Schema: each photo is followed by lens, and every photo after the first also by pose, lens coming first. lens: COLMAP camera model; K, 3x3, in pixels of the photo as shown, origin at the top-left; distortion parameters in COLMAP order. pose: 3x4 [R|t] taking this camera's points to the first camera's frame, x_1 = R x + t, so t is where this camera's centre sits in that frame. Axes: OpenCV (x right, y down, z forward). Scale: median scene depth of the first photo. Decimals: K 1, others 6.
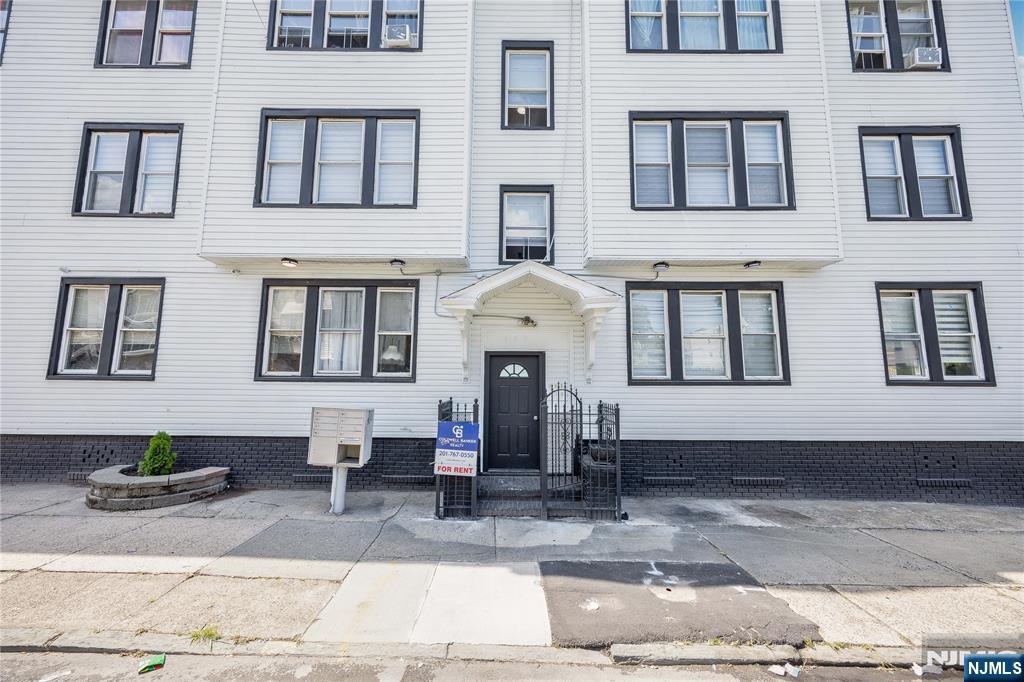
lens RADIAL K [[390.5, 0, 507.1], [0, 390.5, 332.6], [0, 0, 1]] dist [0.000617, -0.000005]
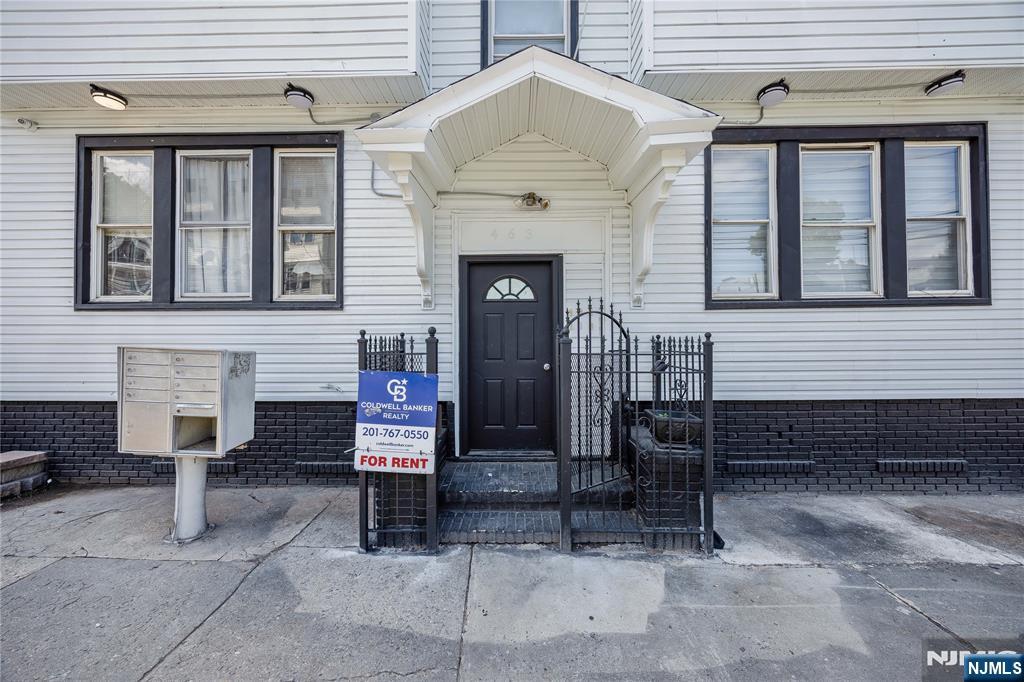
lens RADIAL K [[390.5, 0, 507.1], [0, 390.5, 332.6], [0, 0, 1]] dist [0.000617, -0.000005]
pose [[0.999733, -0.013624, -0.018670, 0.025513], [0.015498, 0.994437, 0.104190, 0.110111], [0.017146, -0.104452, 0.994382, 0.432874]]
